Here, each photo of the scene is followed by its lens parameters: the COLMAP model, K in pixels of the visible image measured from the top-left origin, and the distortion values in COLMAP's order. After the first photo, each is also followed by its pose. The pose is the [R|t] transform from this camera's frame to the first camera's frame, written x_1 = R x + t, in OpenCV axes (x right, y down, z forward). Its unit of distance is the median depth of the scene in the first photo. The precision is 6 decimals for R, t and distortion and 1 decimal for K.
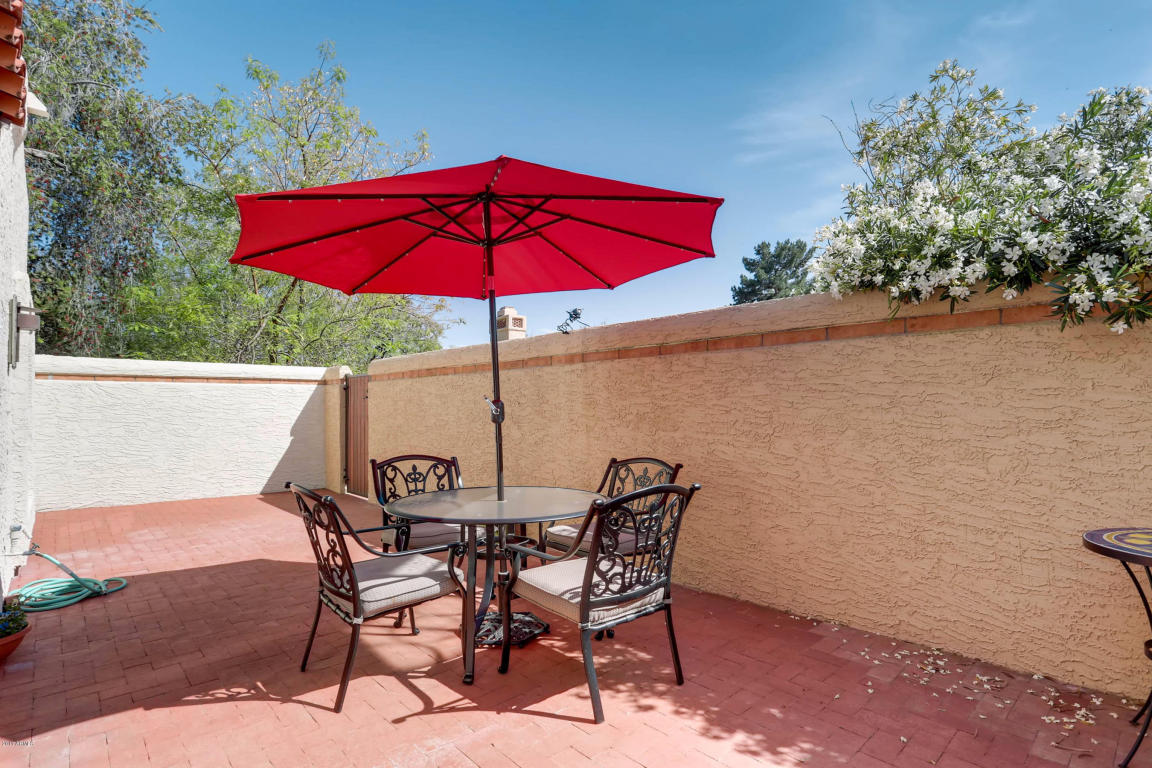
lens RADIAL K [[565.9, 0, 568.7], [0, 565.9, 405.8], [0, 0, 1]] dist [-0.000800, 0.001456]
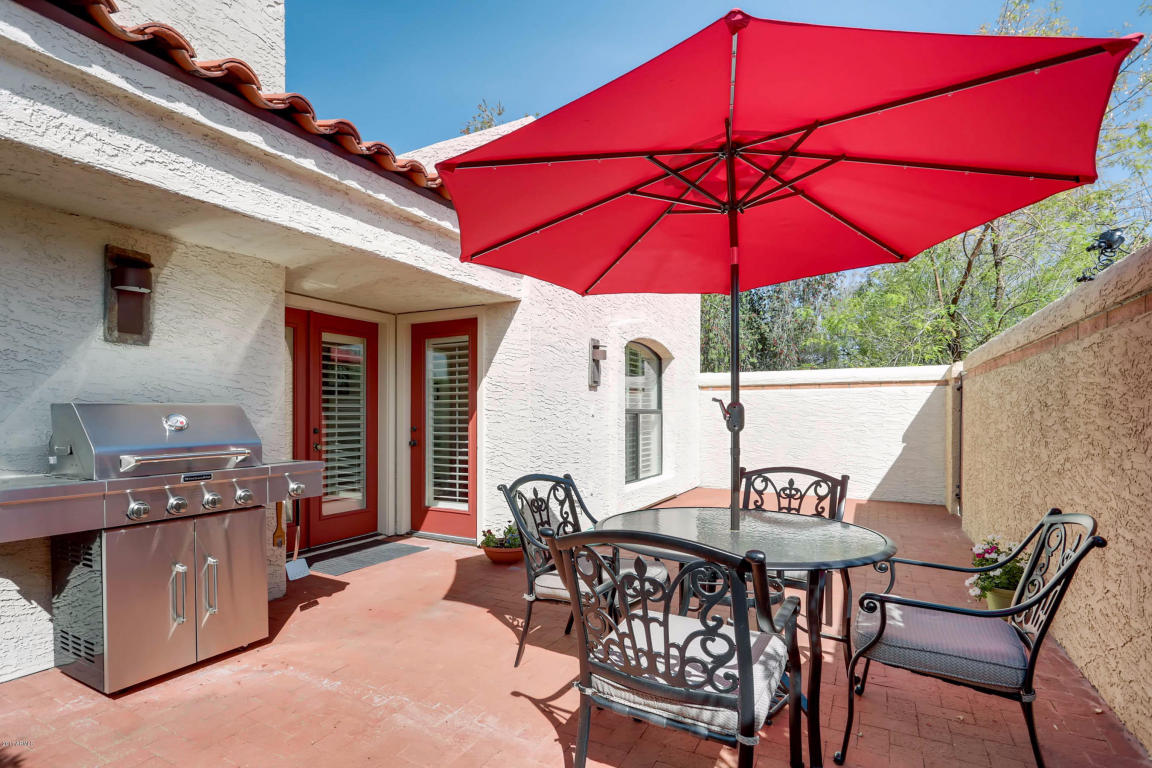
lens RADIAL K [[568.6, 0, 577.3], [0, 568.6, 423.8], [0, 0, 1]] dist [0.000154, 0.000241]
pose [[0.340347, 0.022665, -0.940027, 0.523116], [-0.000136, 0.999711, 0.024055, 0.000749], [0.940300, -0.008059, 0.340251, 0.498527]]
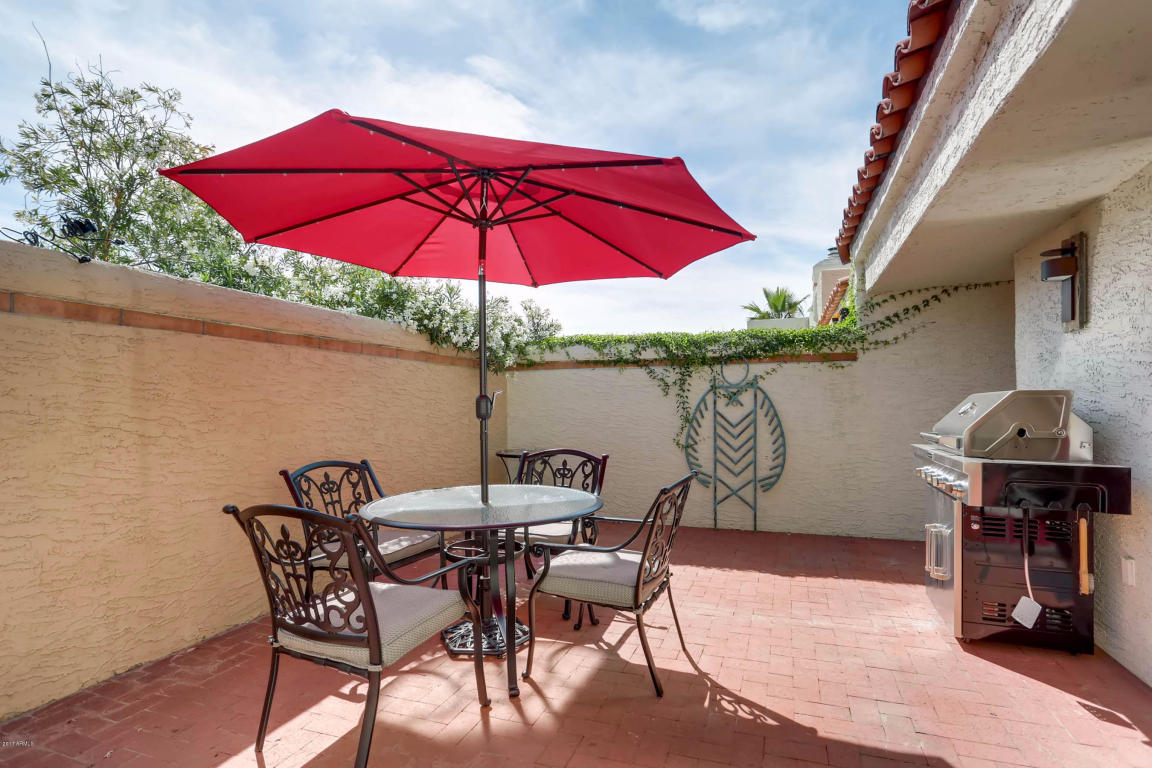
lens RADIAL K [[565.9, 0, 568.7], [0, 565.9, 405.8], [0, 0, 1]] dist [-0.000800, 0.001456]
pose [[-0.450083, 0.009078, 0.892941, -0.970890], [0.006048, 0.999956, -0.007117, 0.015033], [-0.892966, 0.002197, -0.450118, 1.234691]]
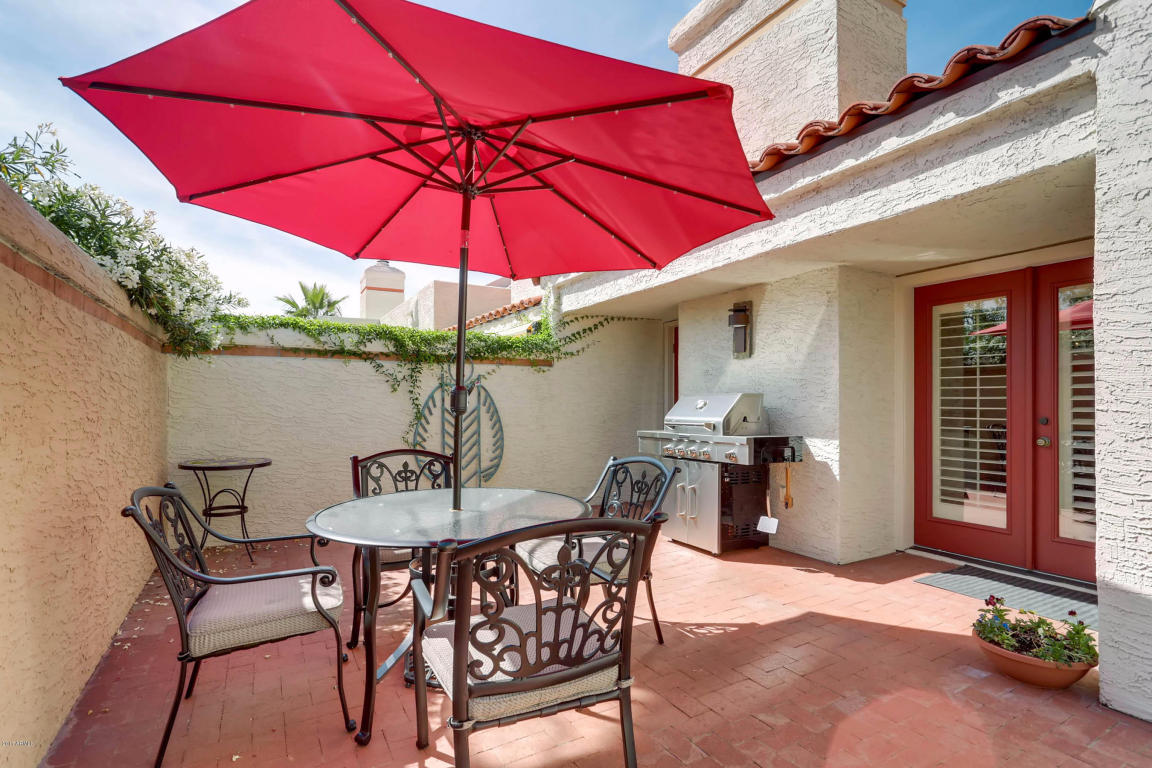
lens RADIAL K [[565.9, 0, 568.7], [0, 565.9, 405.8], [0, 0, 1]] dist [-0.000800, 0.001456]
pose [[-0.972536, 0.006918, 0.232652, -0.445524], [0.006853, 0.999976, -0.001088, 0.019398], [-0.232653, 0.000536, -0.972560, 1.673652]]
